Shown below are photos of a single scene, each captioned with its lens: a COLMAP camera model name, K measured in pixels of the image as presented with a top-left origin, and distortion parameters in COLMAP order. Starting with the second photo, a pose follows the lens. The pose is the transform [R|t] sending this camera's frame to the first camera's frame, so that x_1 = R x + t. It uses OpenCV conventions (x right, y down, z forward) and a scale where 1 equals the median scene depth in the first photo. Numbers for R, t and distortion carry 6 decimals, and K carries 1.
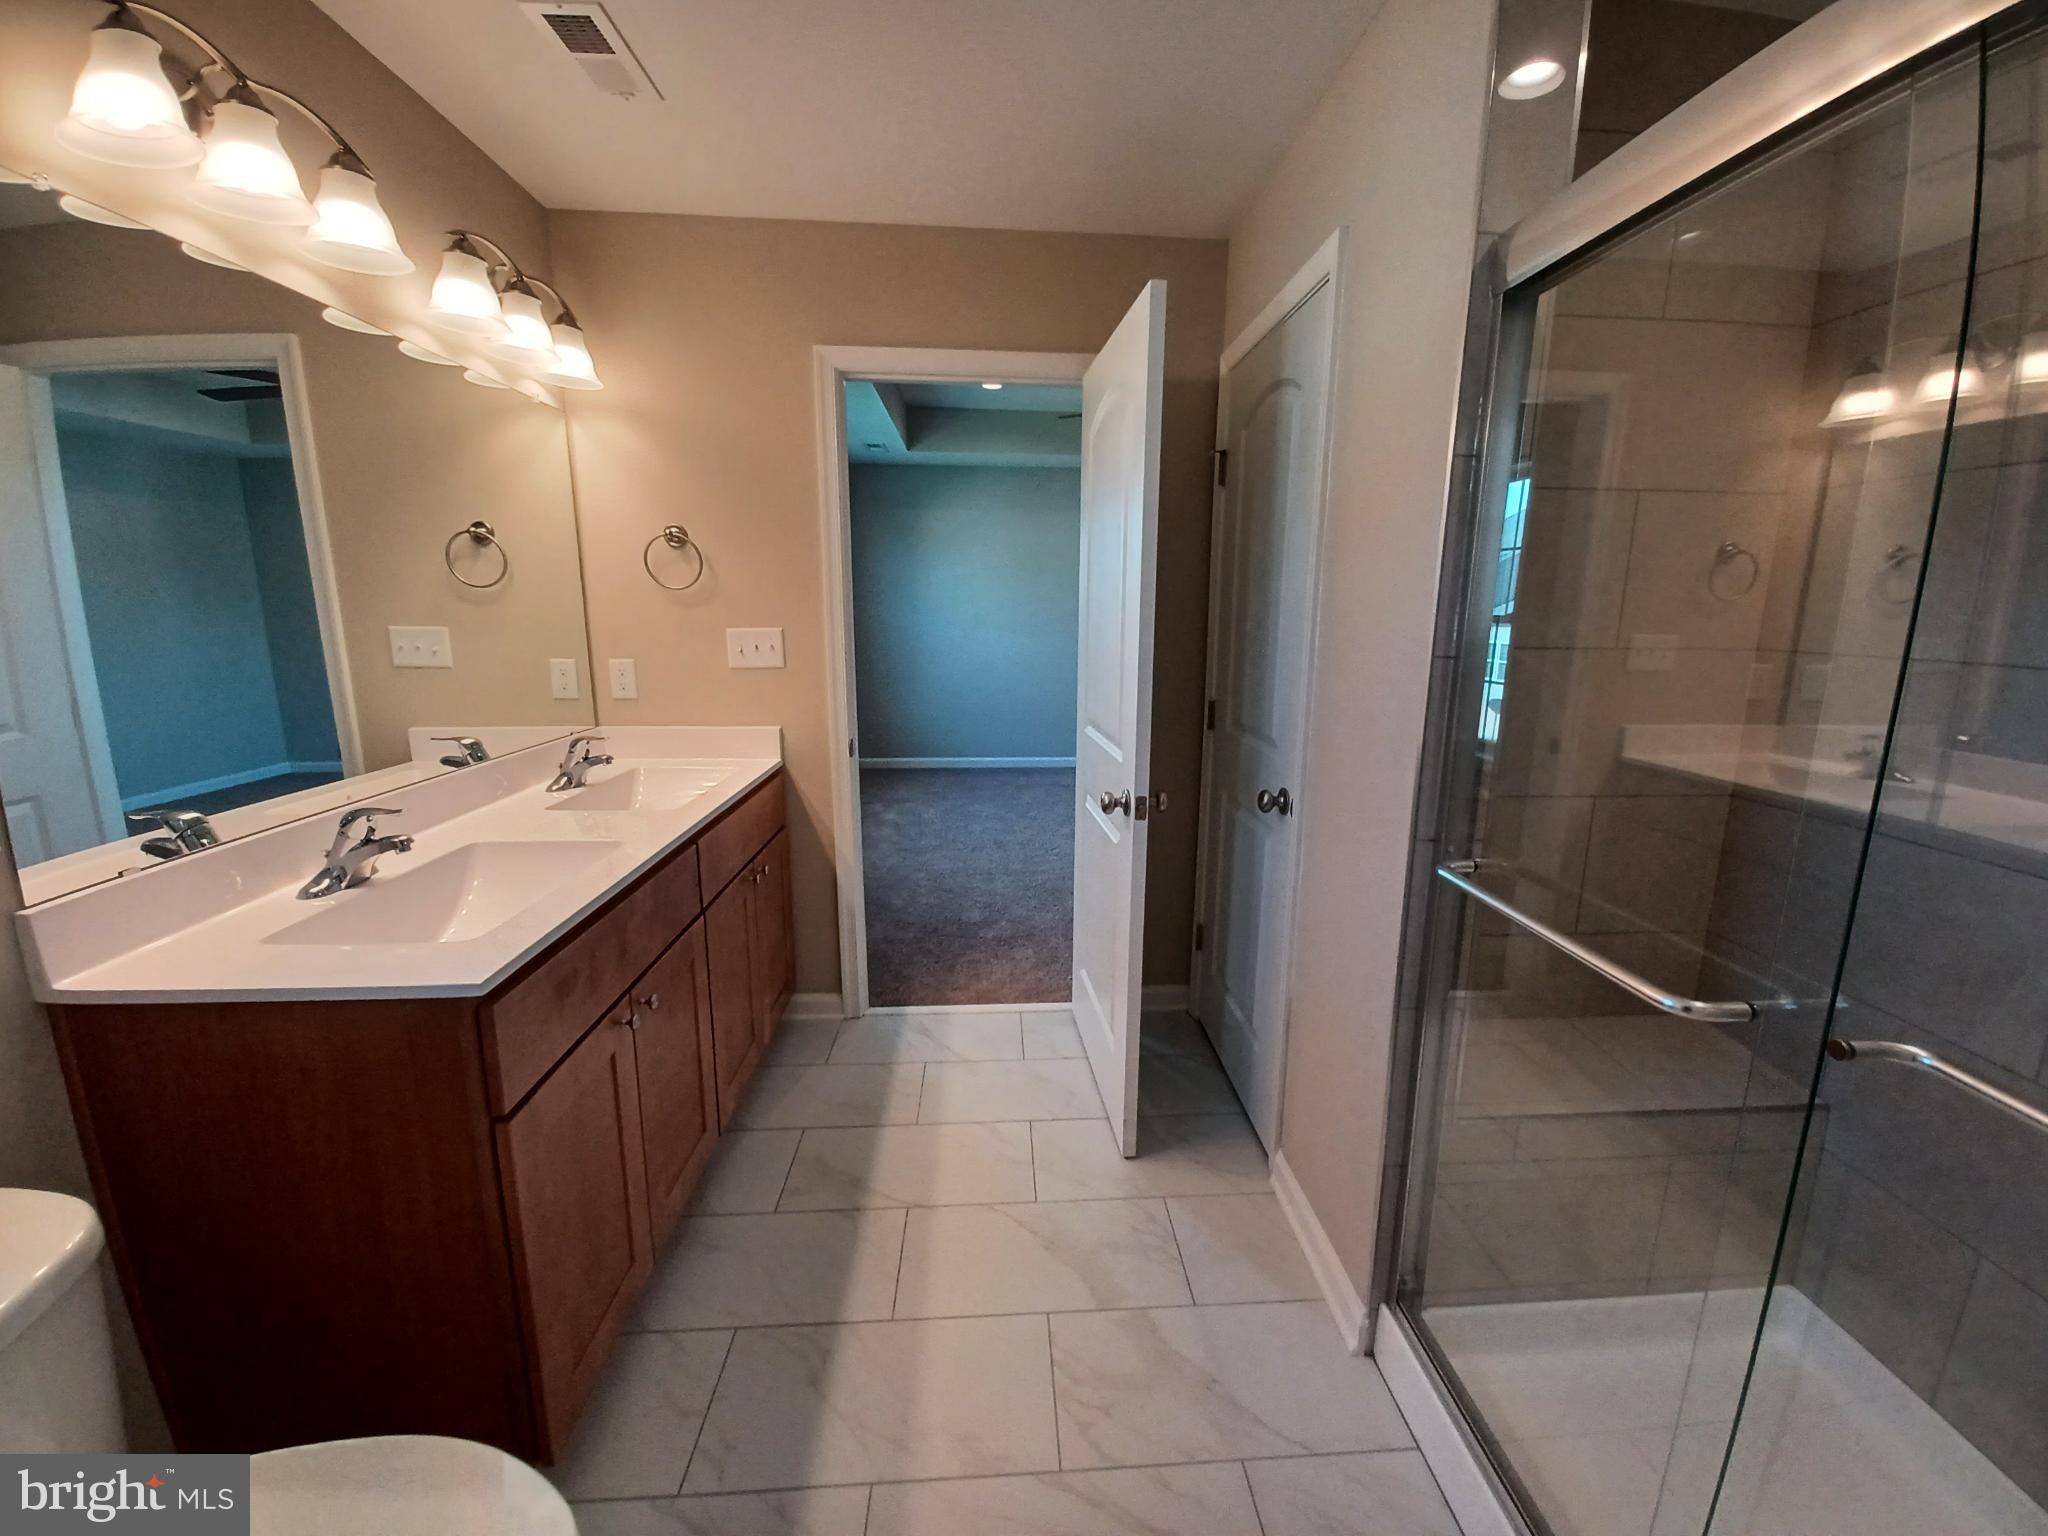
lens RADIAL K [[817.0, 0, 1024.0], [0, 817.0, 768.0], [0, 0, 1]] dist [0.000093, -0.000042]
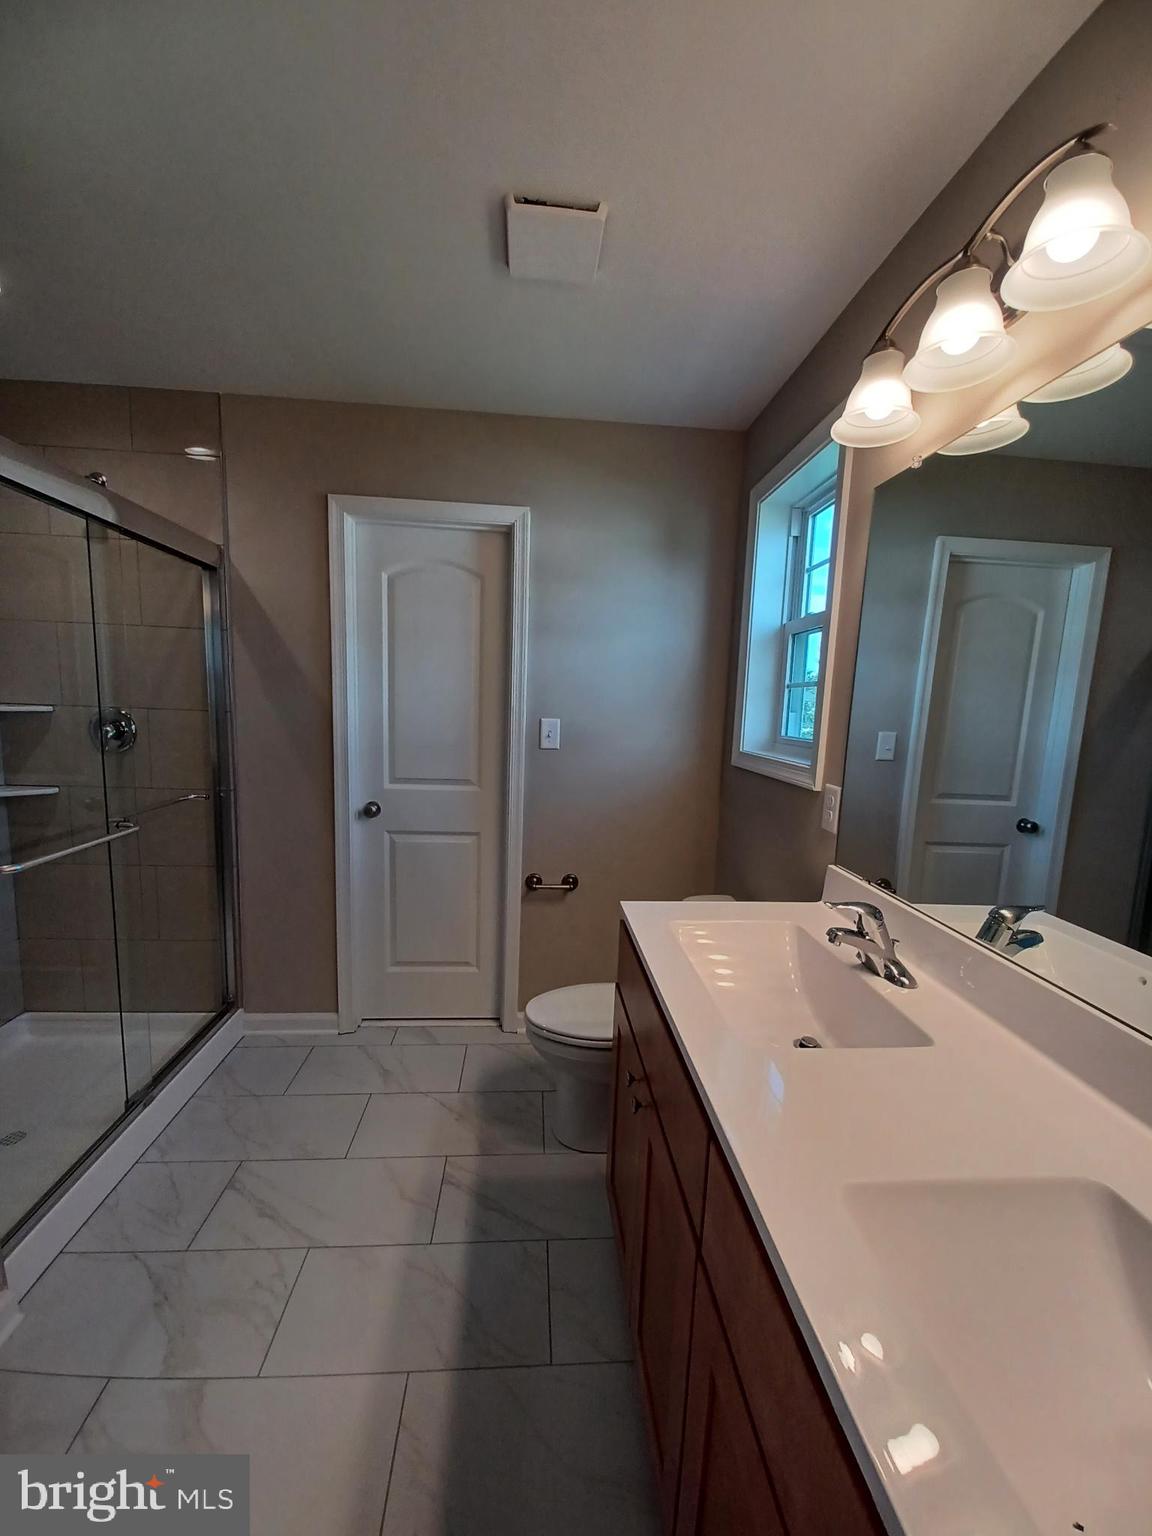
lens RADIAL K [[612.7, 0, 576.0], [0, 612.7, 768.0], [0, 0, 1]] dist [0.000093, -0.000042]
pose [[-0.998446, -0.038783, -0.040018, -0.367304], [-0.049330, 0.949149, 0.310938, -0.394445], [0.025924, 0.312429, -0.949587, 1.761876]]
